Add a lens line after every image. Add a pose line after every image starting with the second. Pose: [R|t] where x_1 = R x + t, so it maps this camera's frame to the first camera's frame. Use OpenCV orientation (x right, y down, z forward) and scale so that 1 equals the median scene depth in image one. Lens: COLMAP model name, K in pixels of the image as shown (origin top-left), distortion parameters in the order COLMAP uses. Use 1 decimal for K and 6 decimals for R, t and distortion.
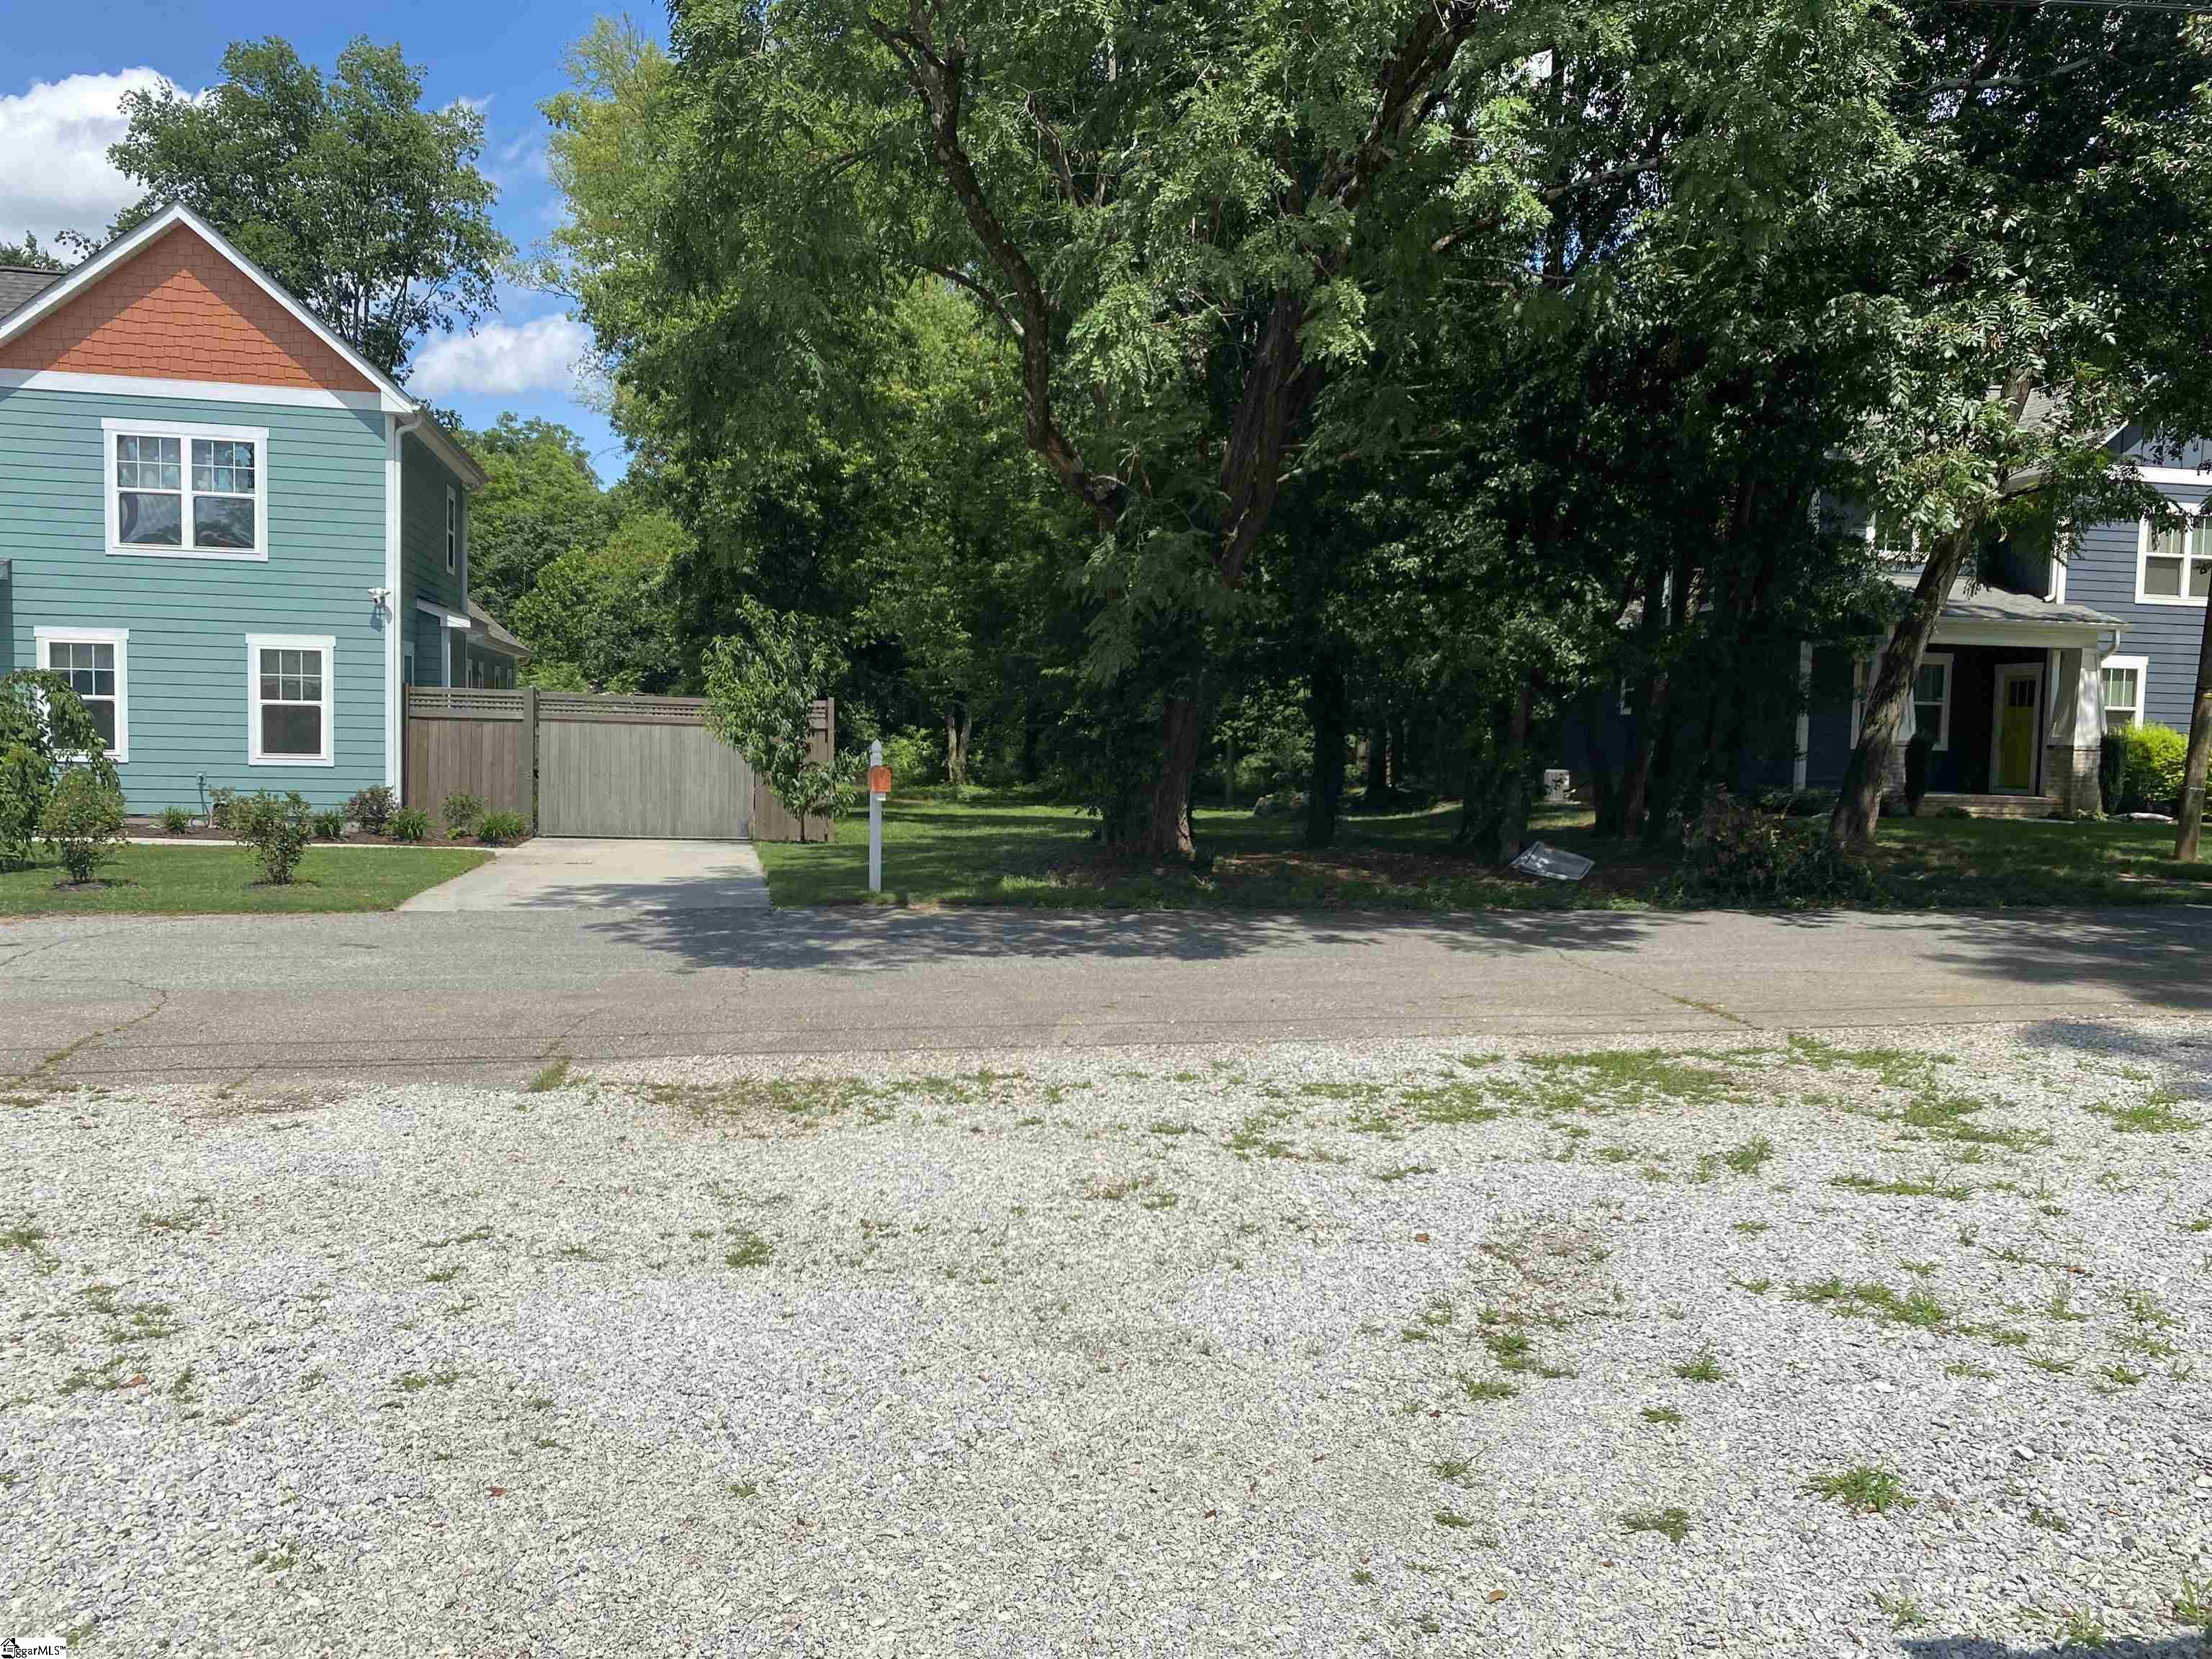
lens RADIAL K [[1673.9, 0, 1105.4], [0, 1673.9, 830.0], [0, 0, 1]] dist [0.042542, -0.054530]
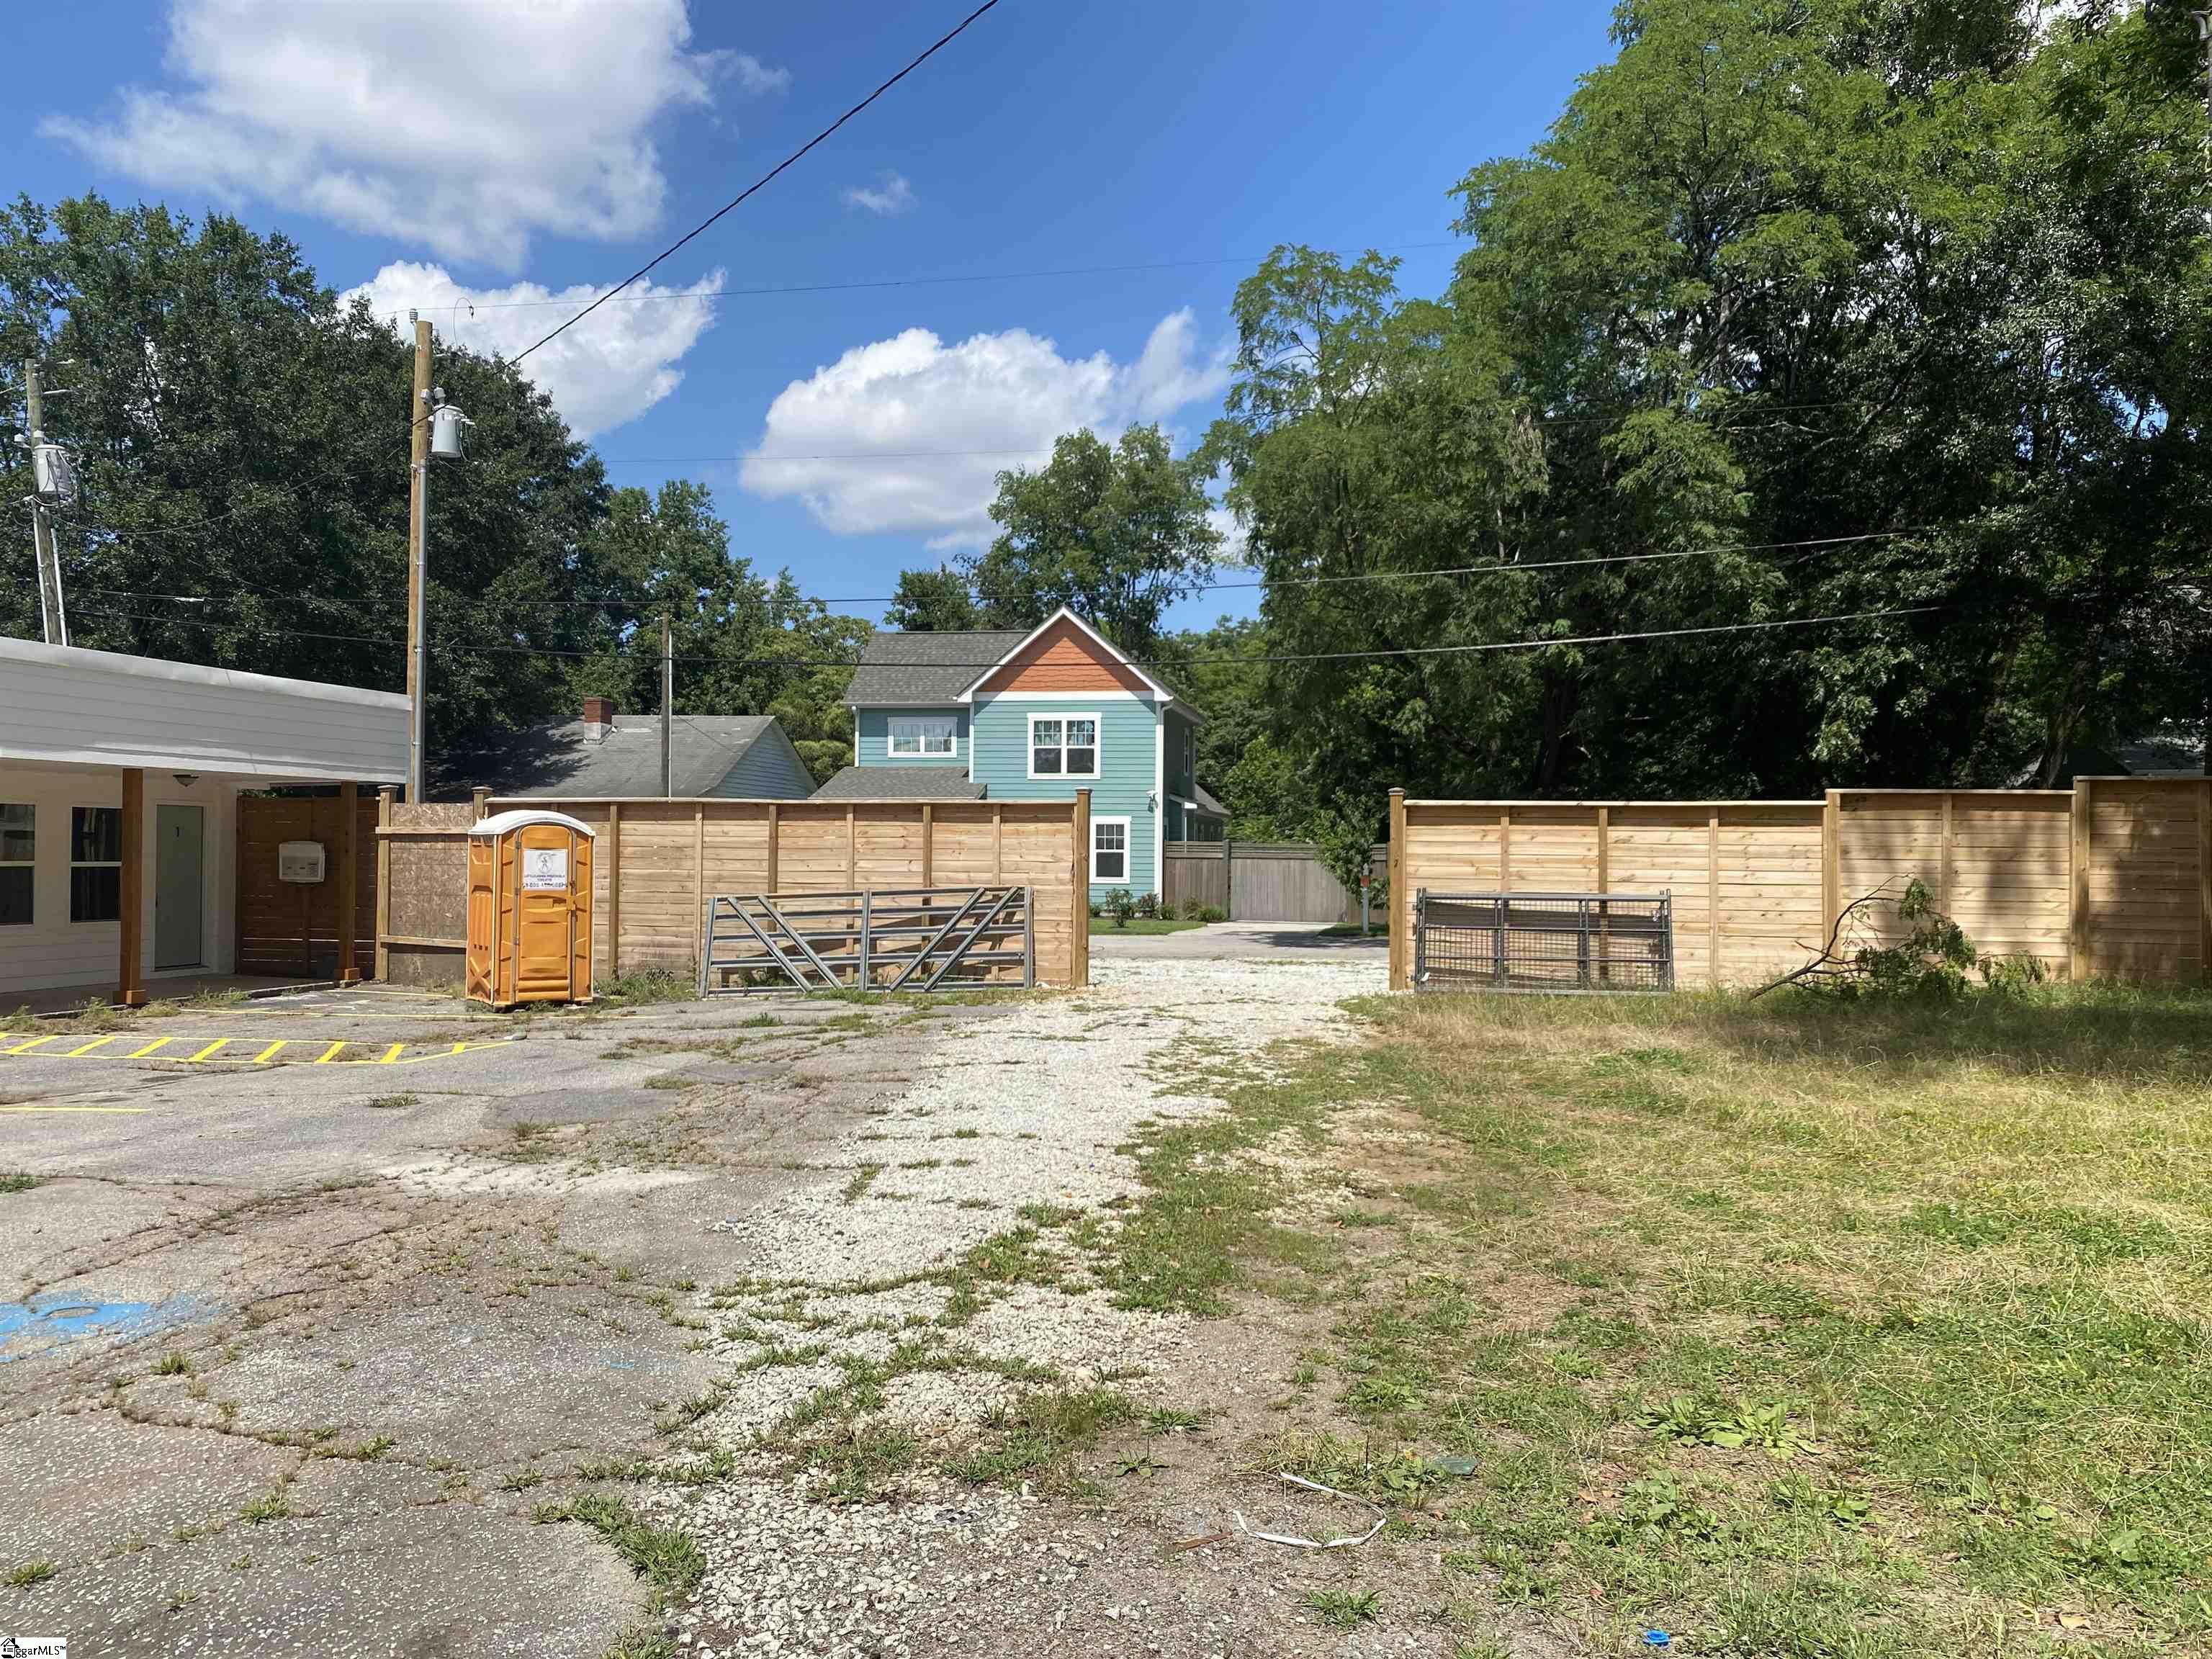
lens RADIAL K [[1673.9, 0, 1101.0], [0, 1673.9, 841.1], [0, 0, 1]] dist [0.042542, -0.054530]
pose [[0.914077, -0.023812, -0.404842, 0.086245], [-0.006245, 0.997330, -0.072760, 0.015852], [0.405494, 0.069037, 0.911487, -0.229554]]
